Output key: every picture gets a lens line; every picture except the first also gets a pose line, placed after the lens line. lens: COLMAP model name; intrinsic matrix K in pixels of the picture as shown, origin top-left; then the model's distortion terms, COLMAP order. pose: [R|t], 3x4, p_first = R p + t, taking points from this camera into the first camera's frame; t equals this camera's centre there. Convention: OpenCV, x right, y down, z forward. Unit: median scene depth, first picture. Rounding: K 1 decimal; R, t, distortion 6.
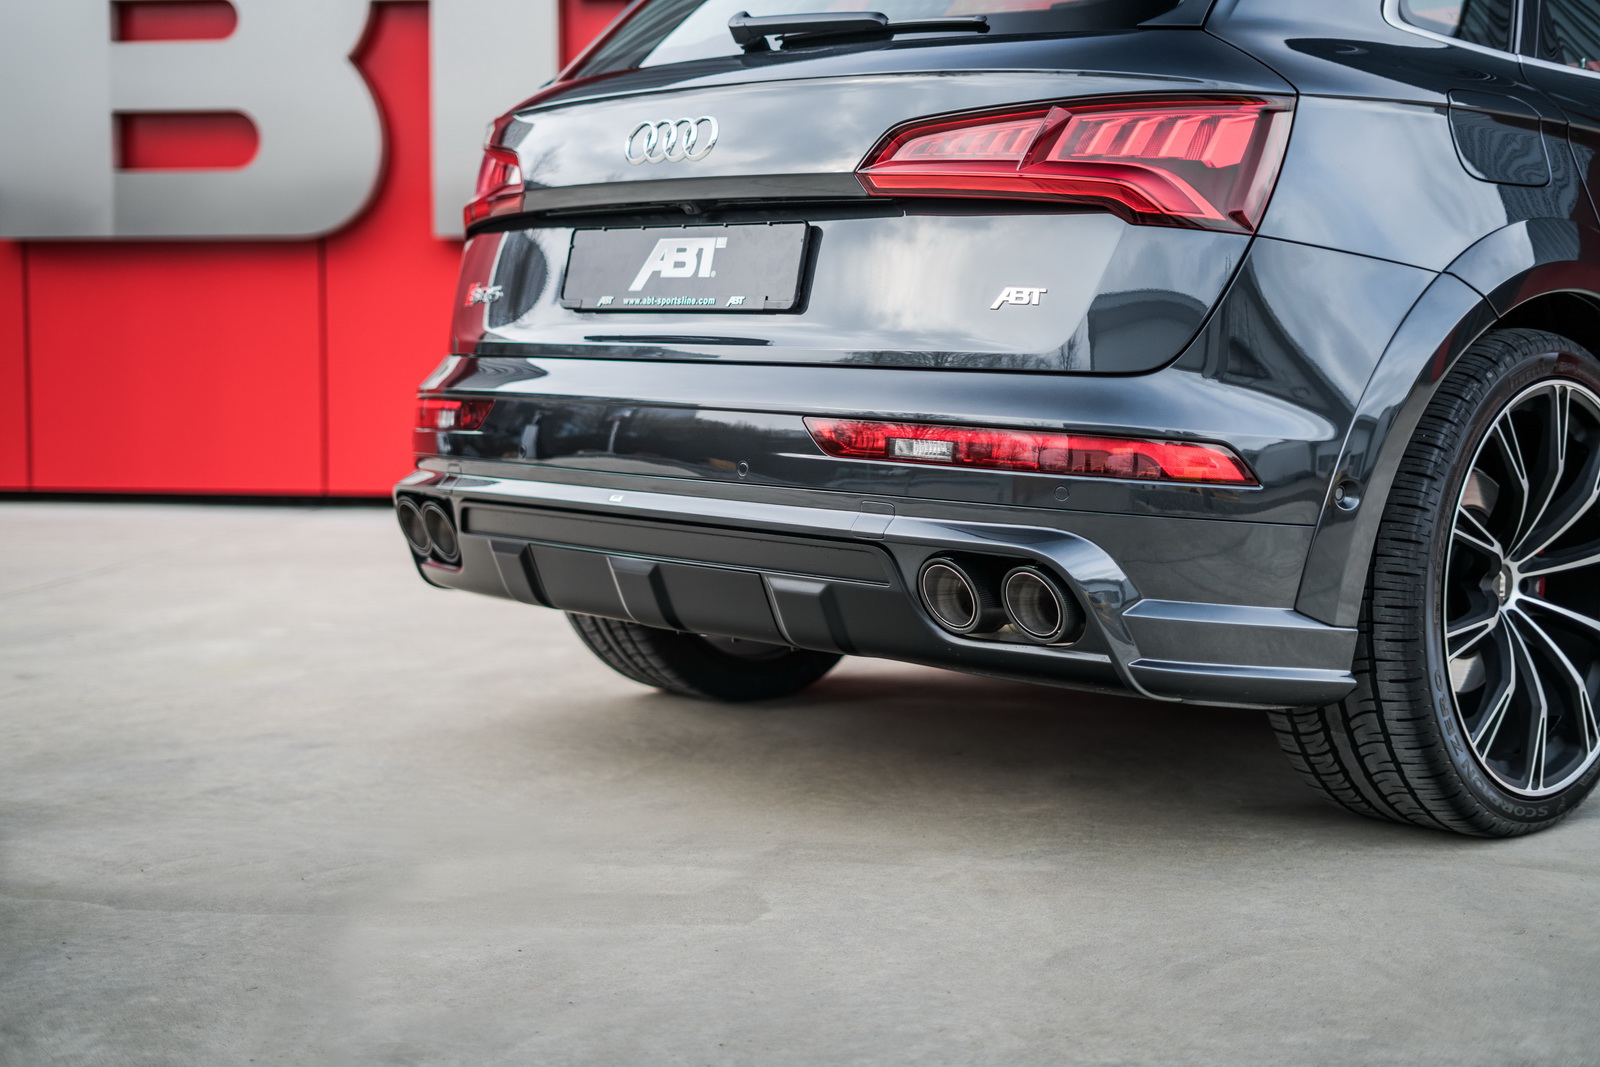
lens RADIAL K [[2433.8, 0, 781.1], [0, 2433.8, 569.7], [0, 0, 1]] dist [-0.036153, 0.000000]
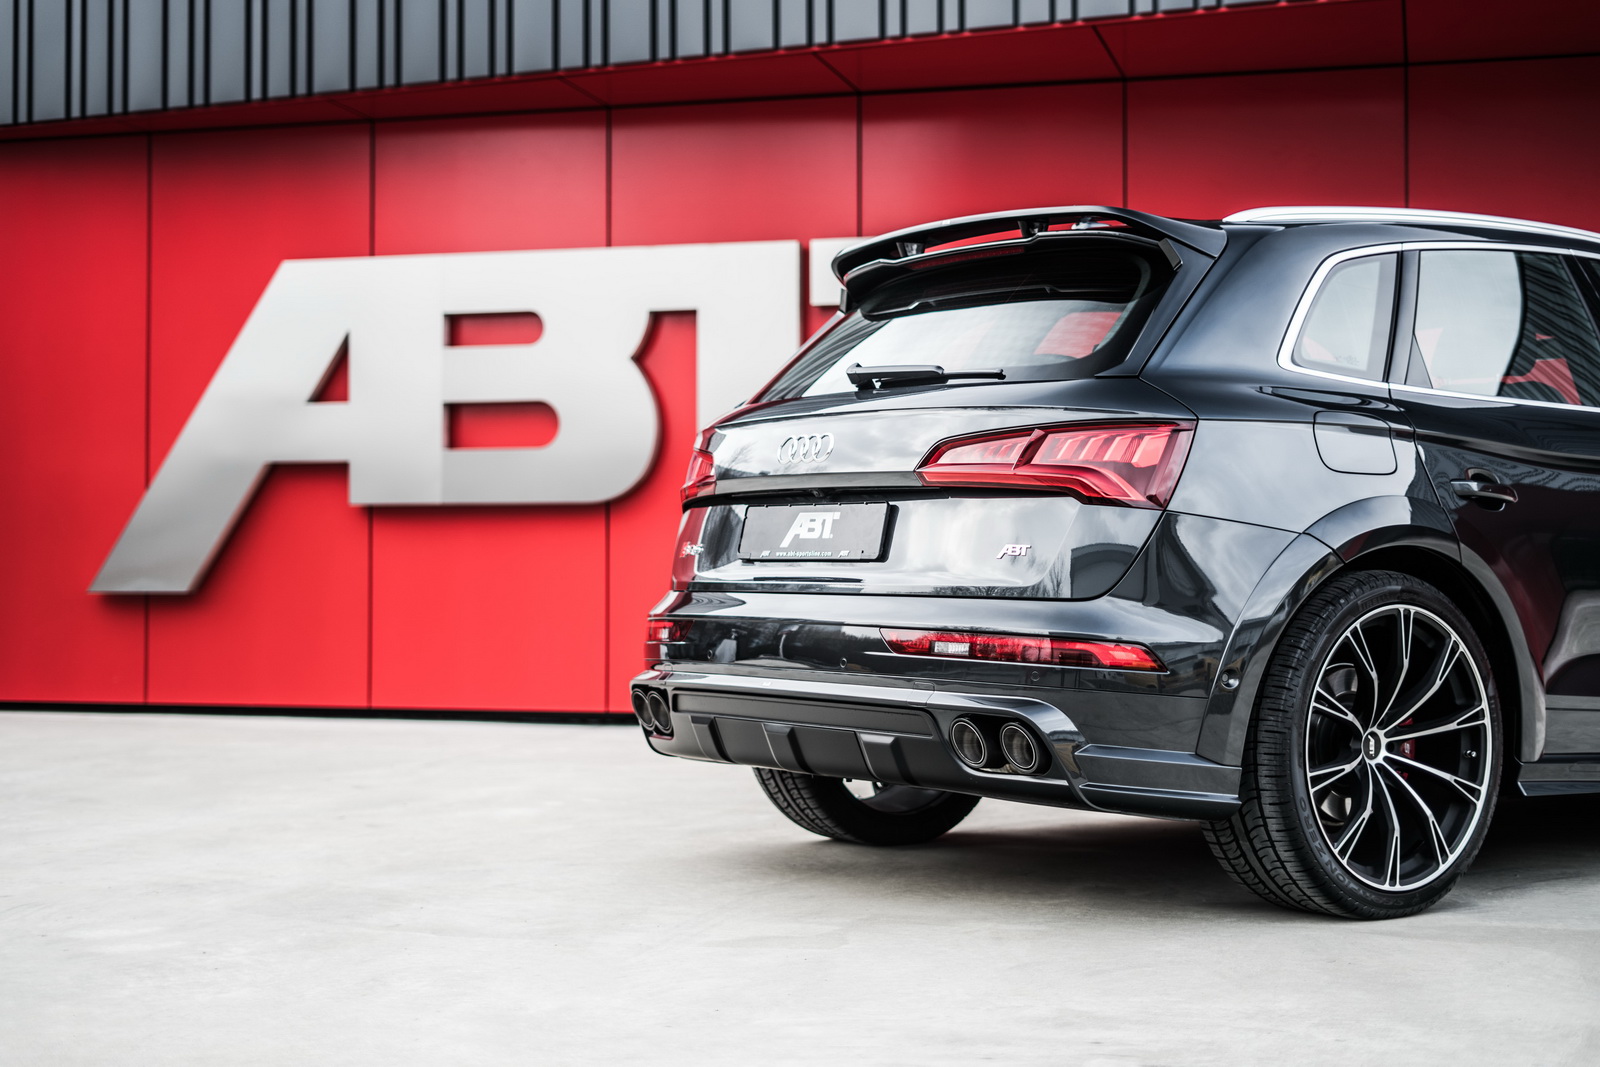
lens RADIAL K [[2433.8, 0, 769.1], [0, 2433.8, 492.0], [0, 0, 1]] dist [-0.036153, 0.000000]
pose [[0.991599, -0.006291, -0.129197, 0.134086], [-0.011100, 0.990993, -0.133452, 0.056225], [0.128873, 0.133765, 0.982598, -0.518260]]
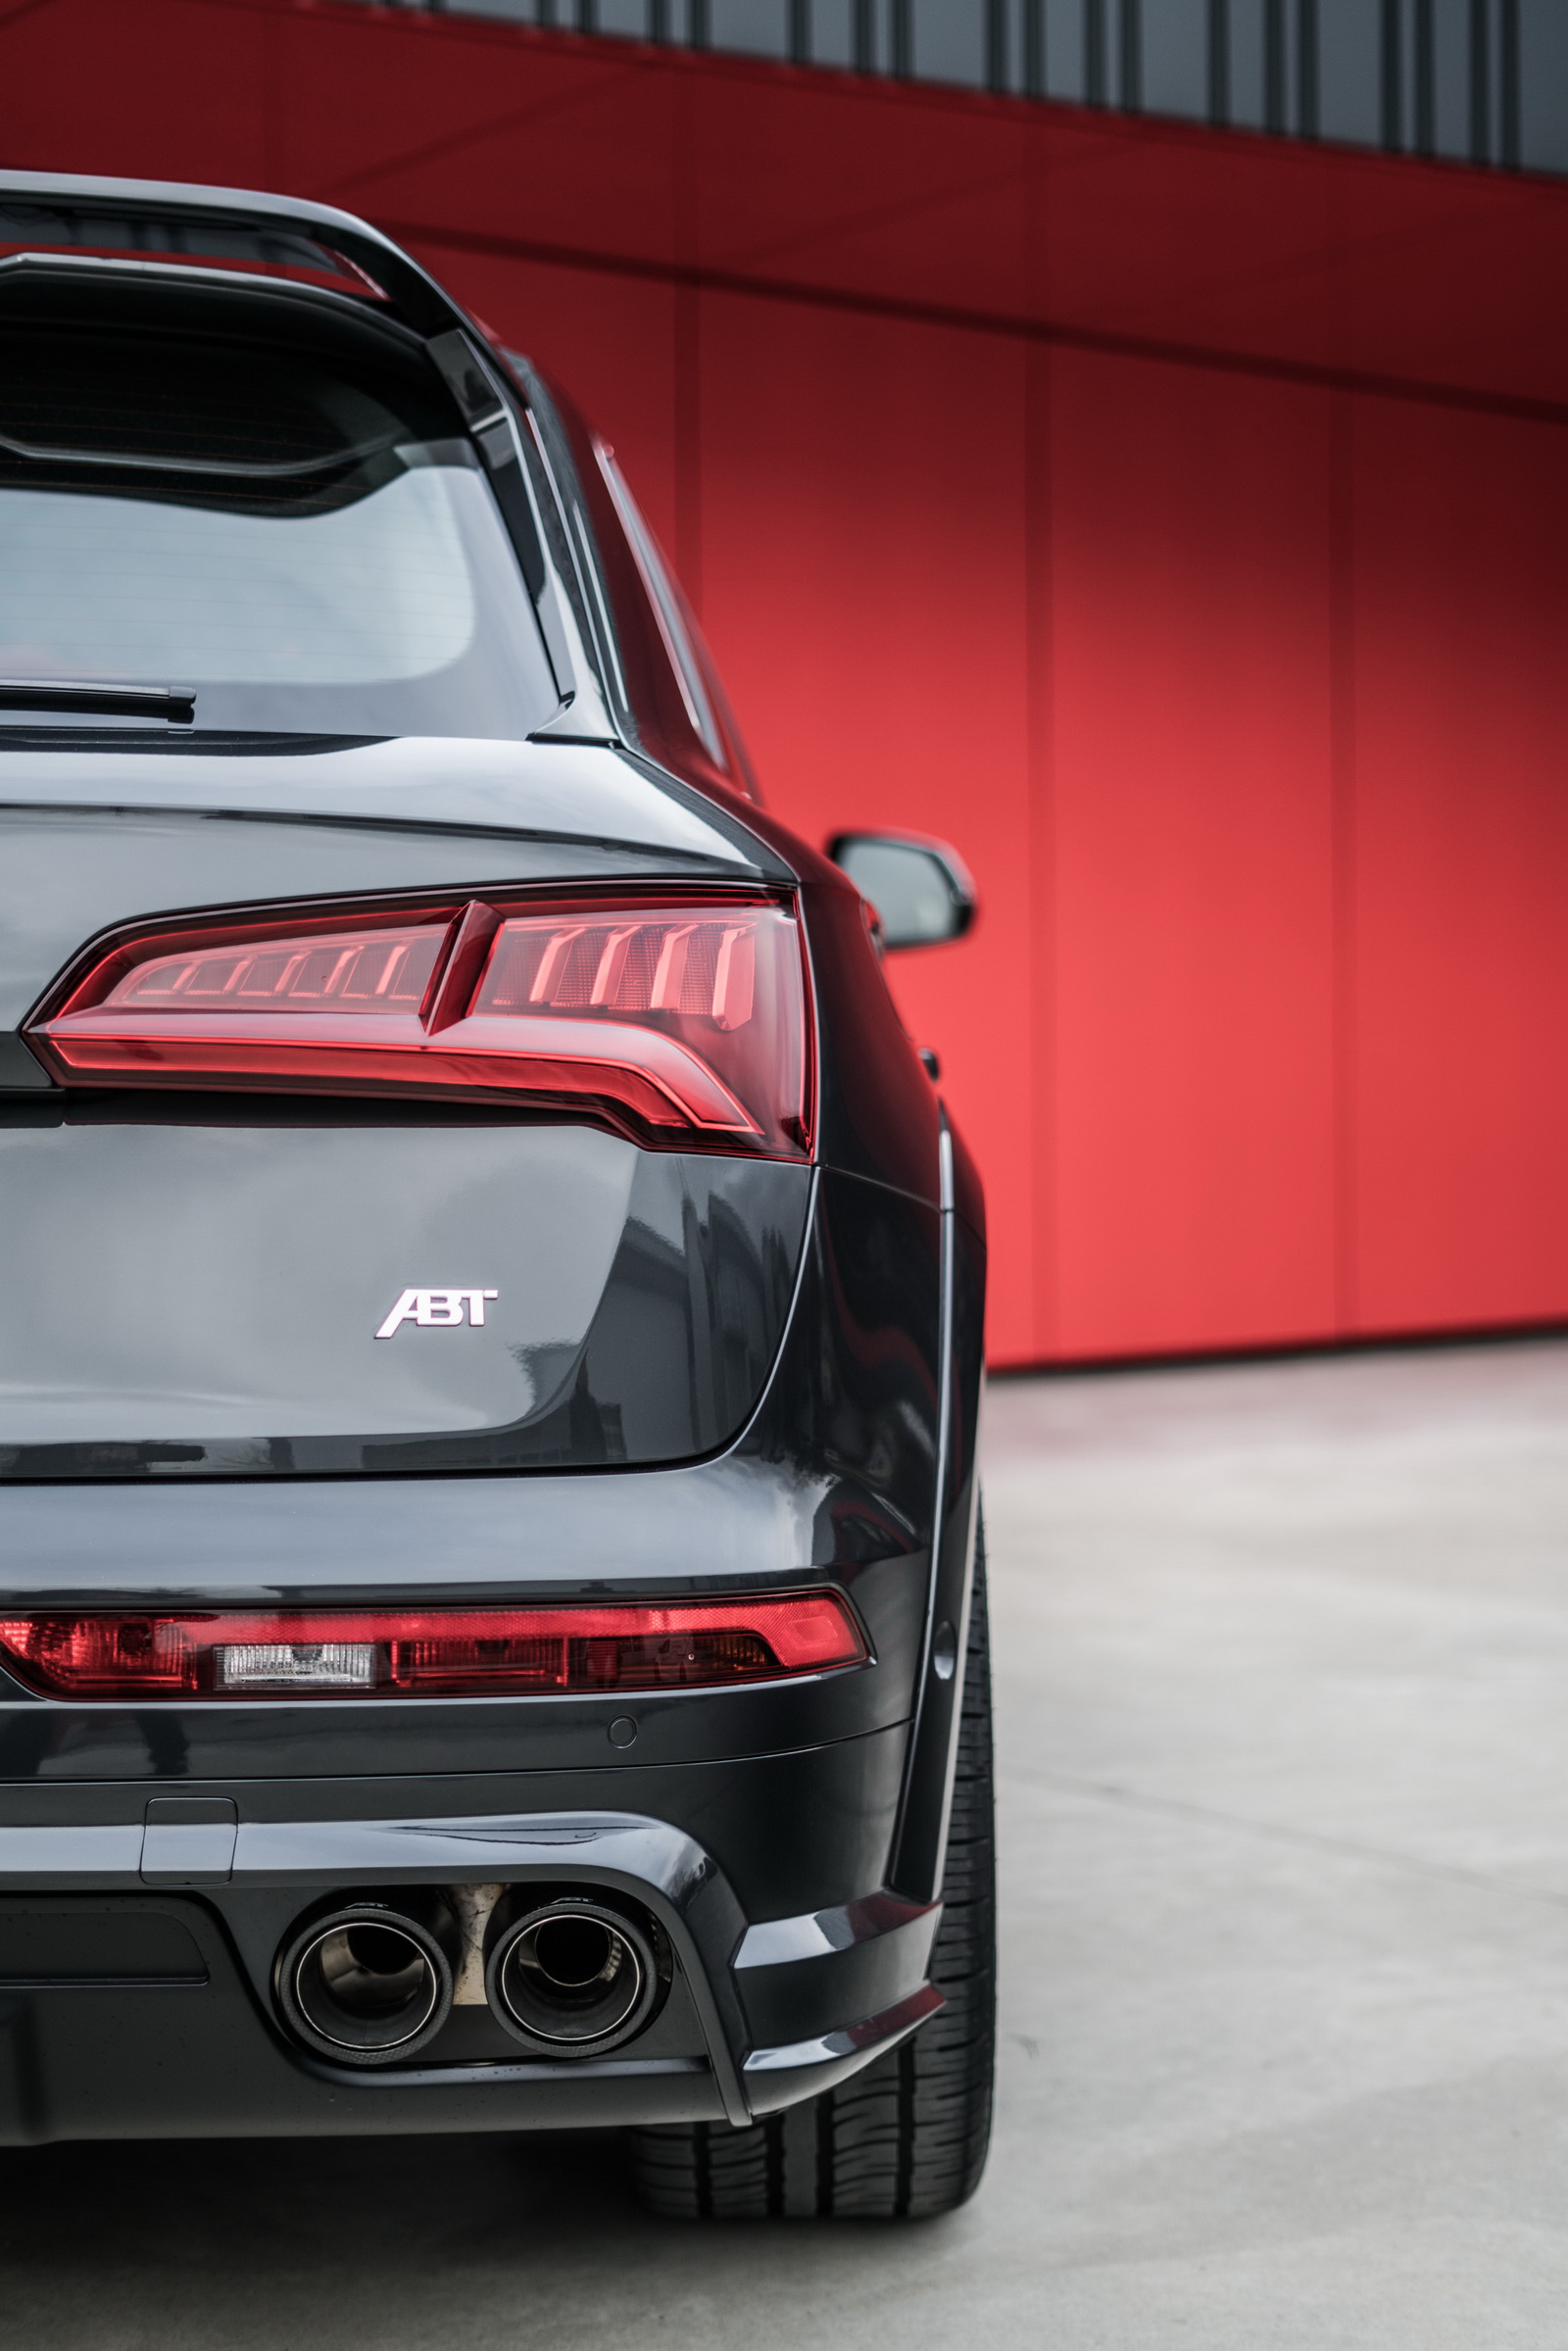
lens RADIAL K [[3705.1, 0, 771.0], [0, 3705.1, 1166.0], [0, 0, 1]] dist [-0.004792, 0.000000]
pose [[0.689198, -0.031056, 0.723907, -0.342666], [0.082368, 0.995963, -0.035691, -0.101818], [-0.719876, 0.084225, 0.688974, 0.436675]]
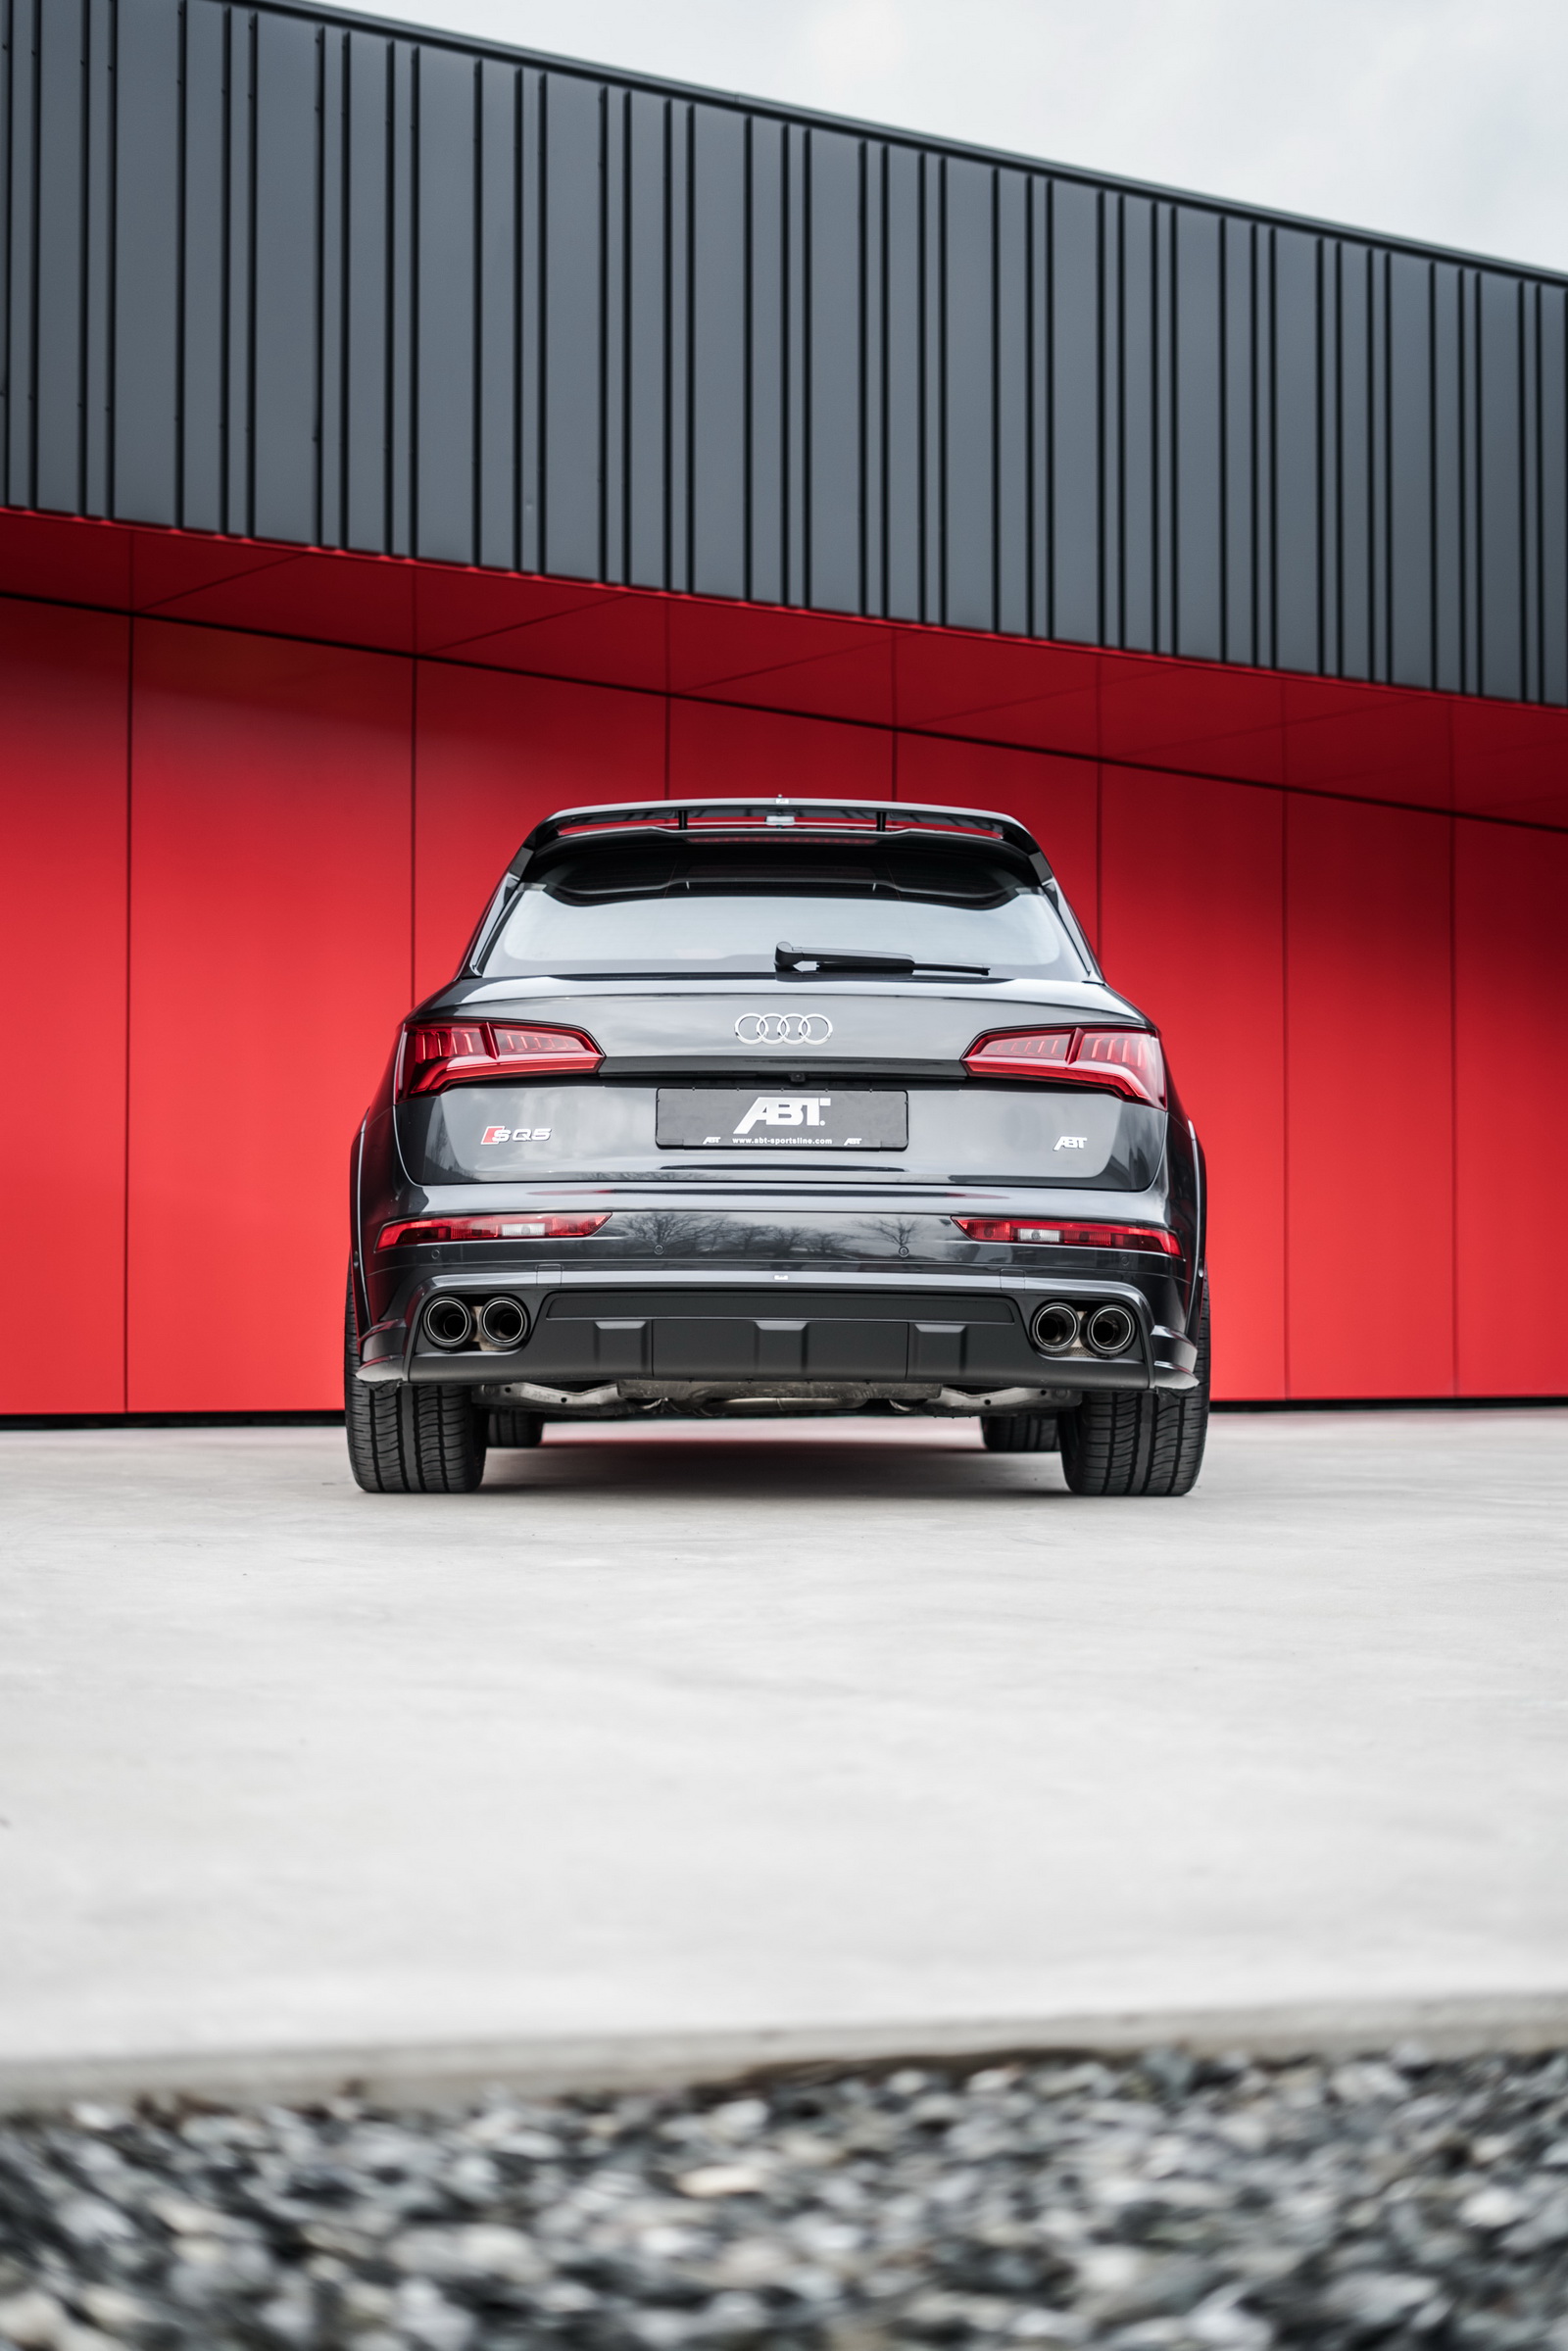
lens RADIAL K [[3576.2, 0, 781.9], [0, 3576.2, 1197.5], [0, 0, 1]] dist [-0.036153, 0.000000]
pose [[0.672294, 0.027624, 0.739768, -1.666853], [0.072236, 0.992087, -0.102692, 0.143473], [-0.736751, 0.122477, 0.664979, -0.403746]]
